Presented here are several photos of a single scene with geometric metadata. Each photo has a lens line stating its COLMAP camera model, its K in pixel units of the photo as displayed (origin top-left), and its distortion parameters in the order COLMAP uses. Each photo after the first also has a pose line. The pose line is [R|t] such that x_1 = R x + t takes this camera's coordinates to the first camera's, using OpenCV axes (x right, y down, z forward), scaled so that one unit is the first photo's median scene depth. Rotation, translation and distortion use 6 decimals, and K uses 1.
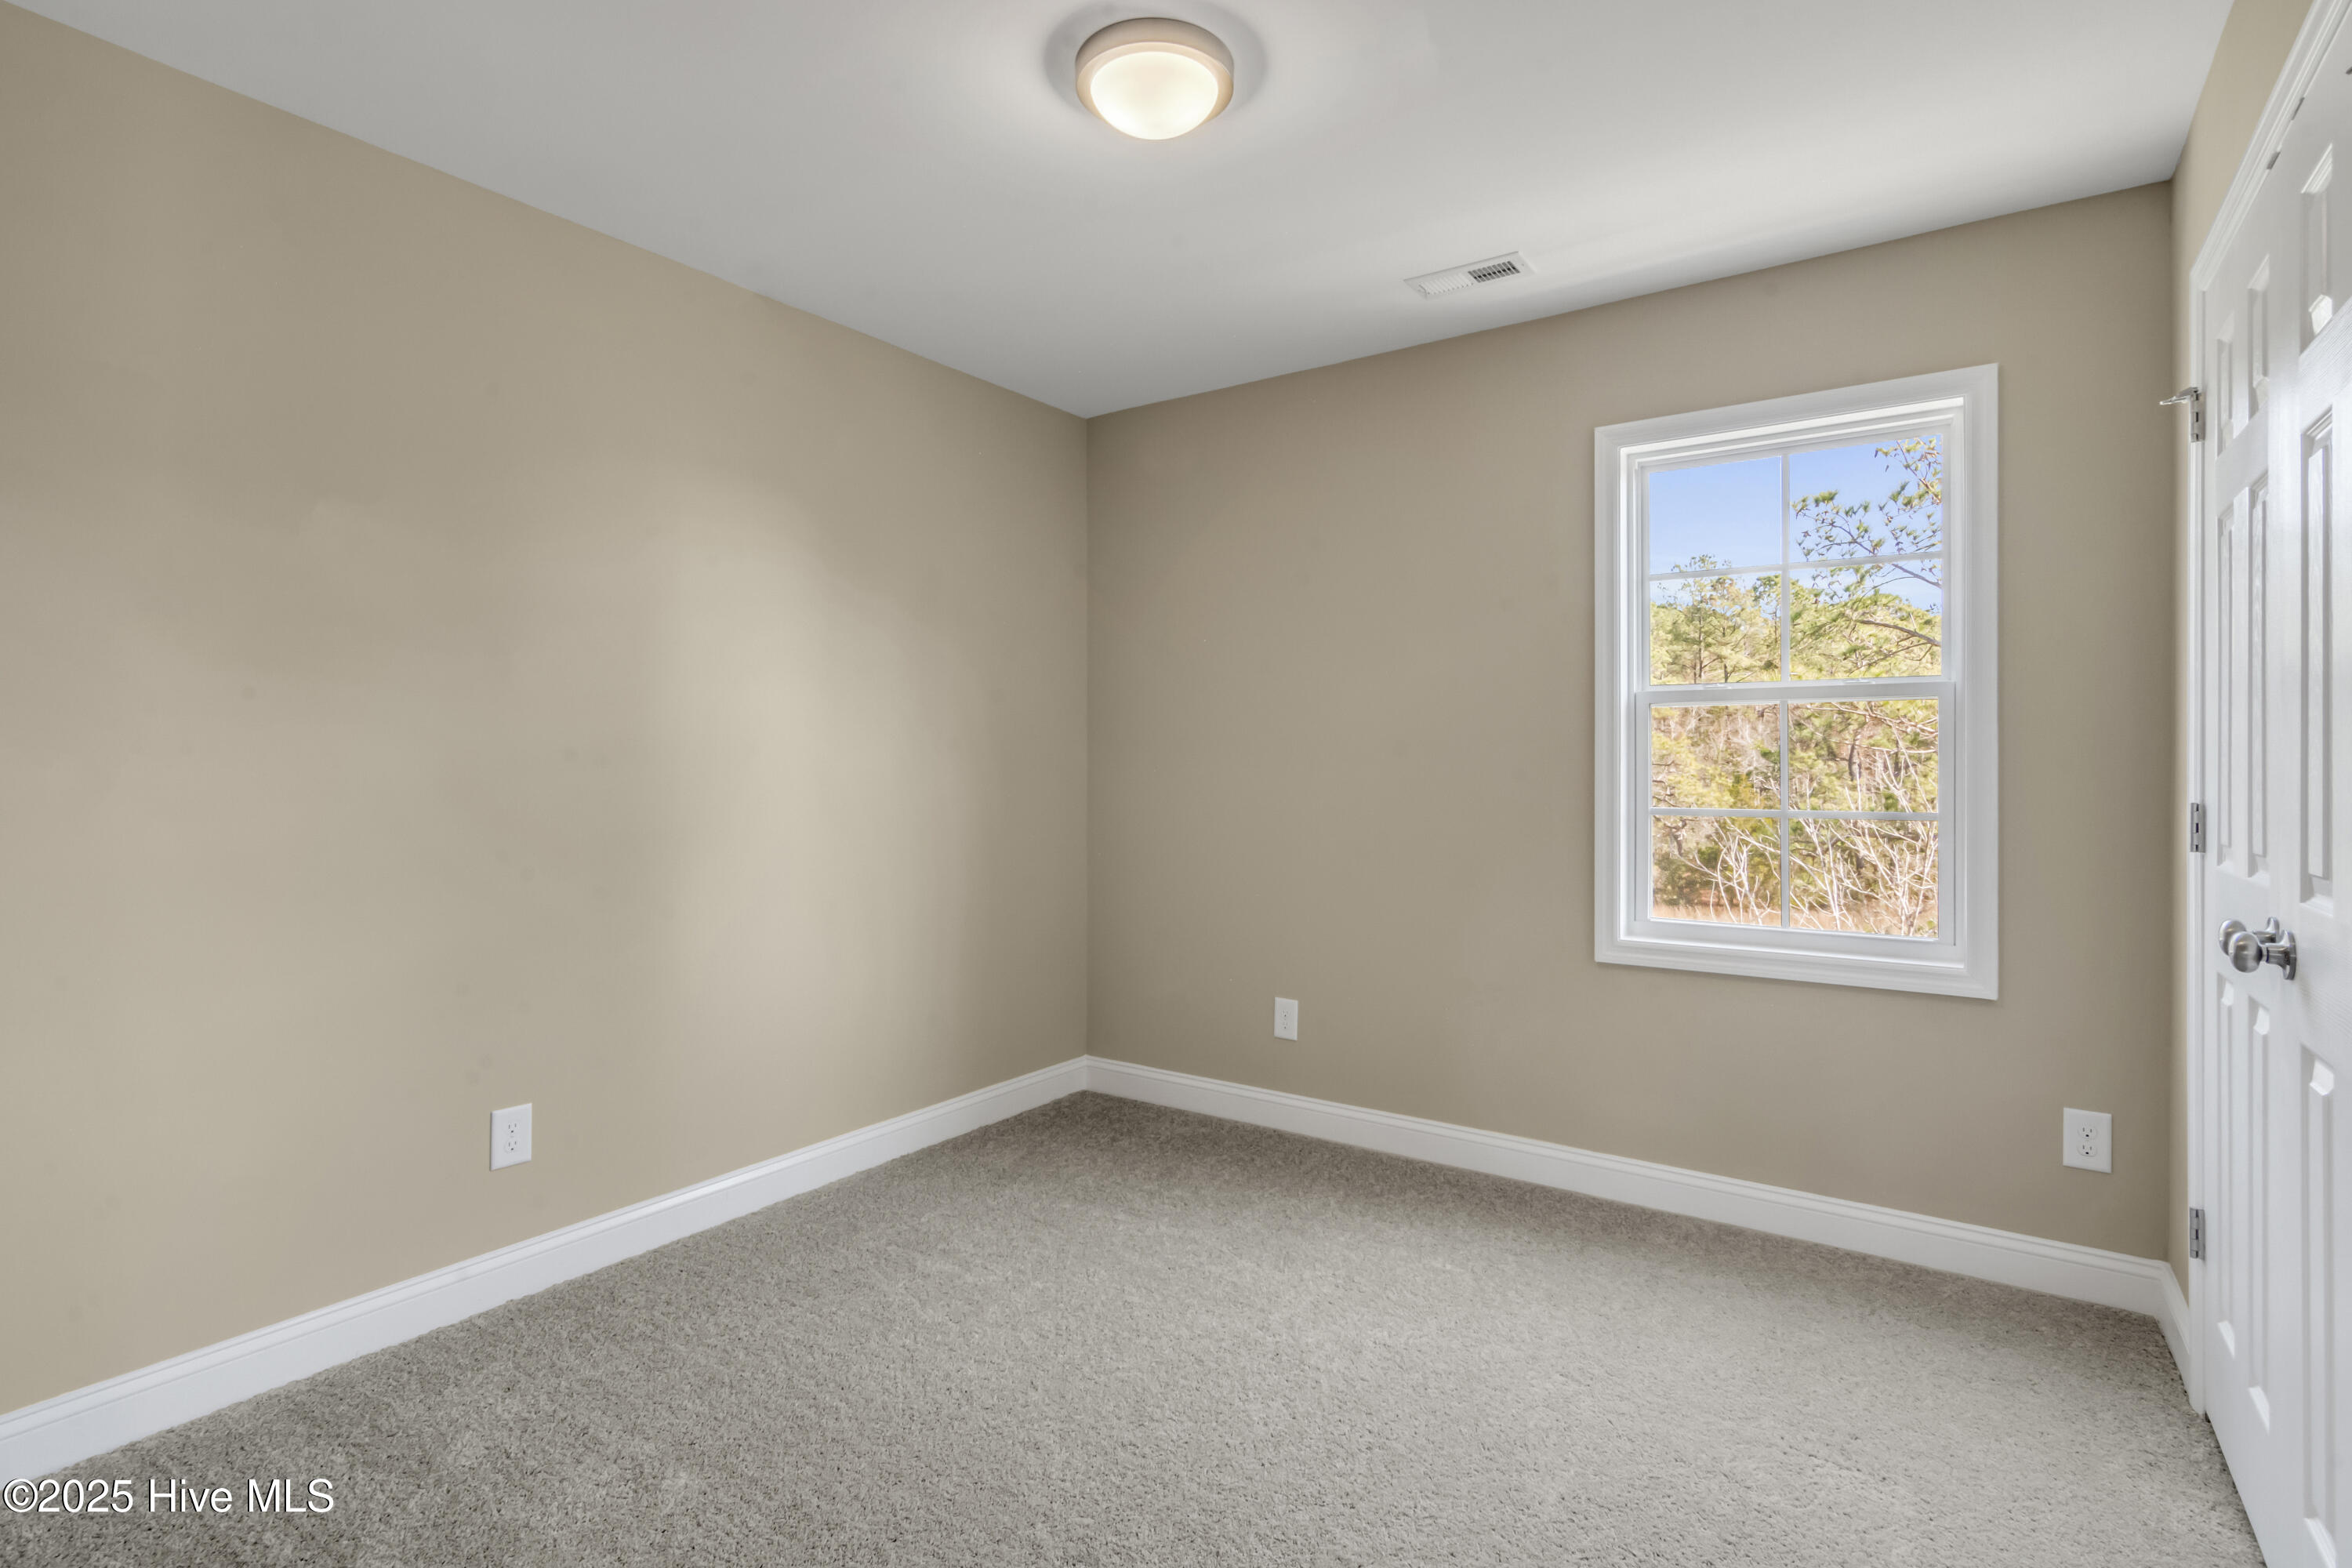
lens RADIAL K [[1131.8, 0, 1178.9], [0, 1131.8, 768.0], [0, 0, 1]] dist [-0.000887, 0.000314]
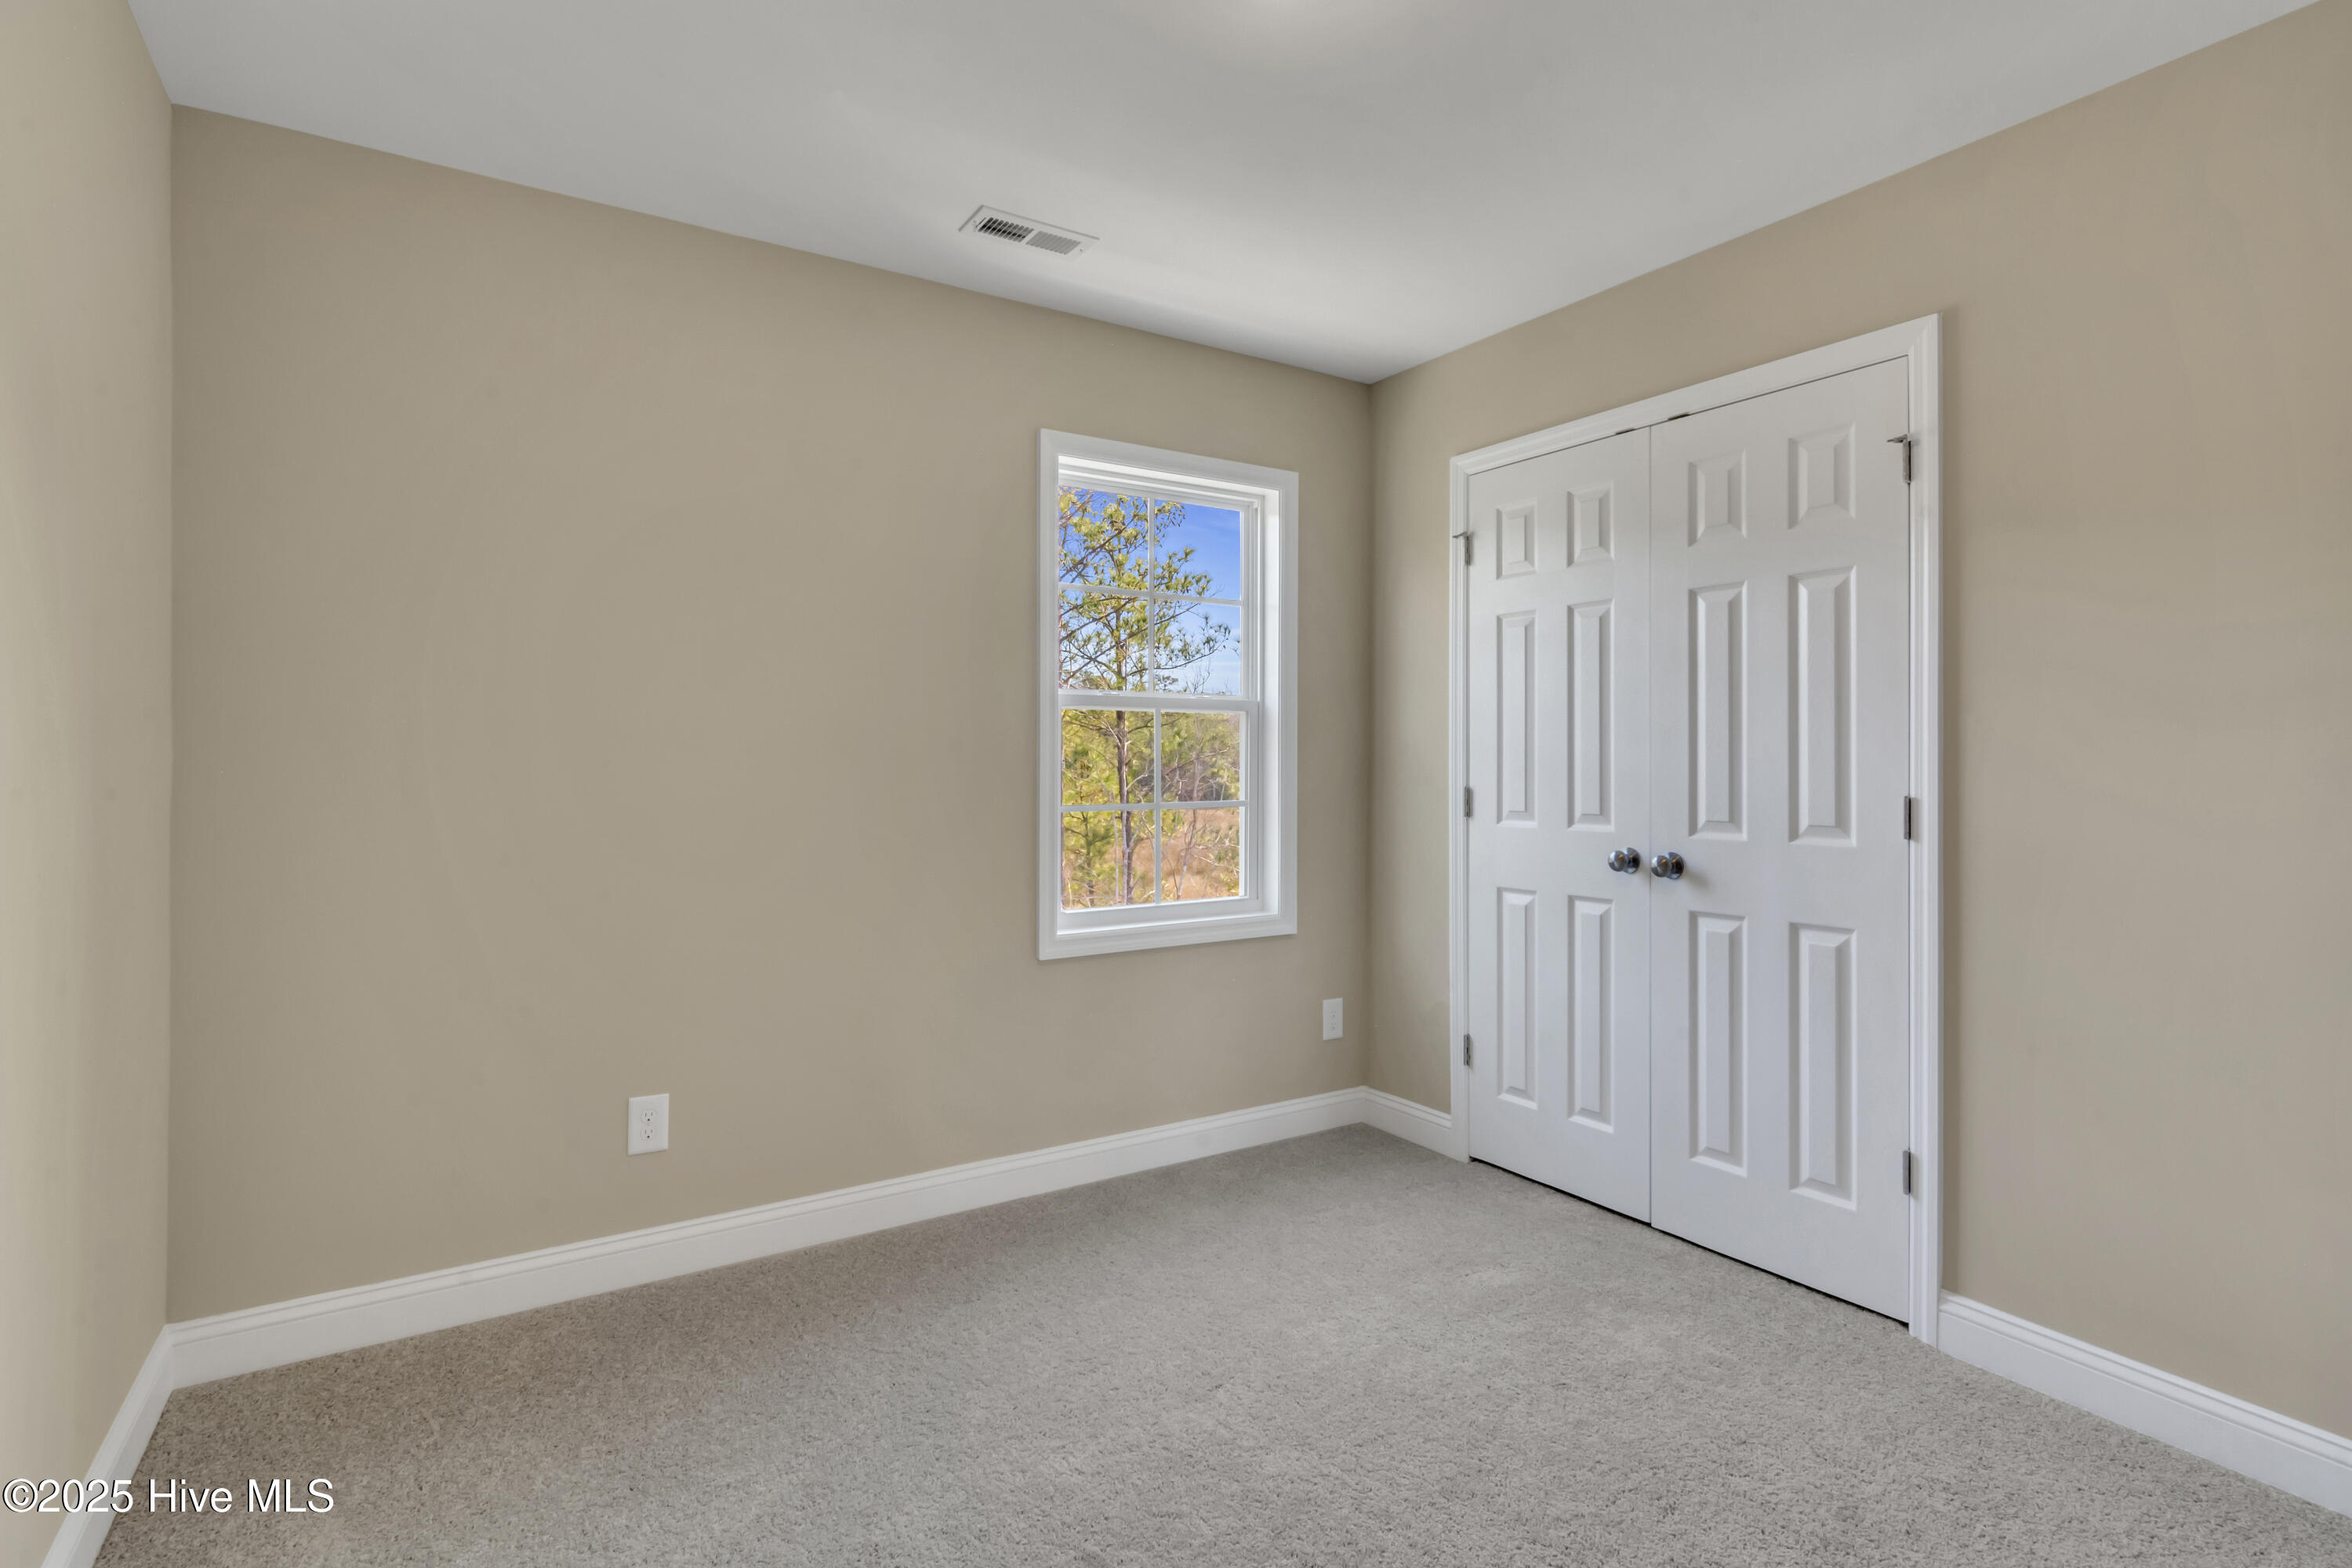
lens RADIAL K [[1131.8, 0, 1186.7], [0, 1131.8, 772.7], [0, 0, 1]] dist [-0.000887, 0.000314]
pose [[0.391968, -0.009939, 0.919925, -0.506757], [0.005616, 0.999949, 0.008411, -0.003474], [-0.919962, 0.001870, 0.392004, 0.491044]]
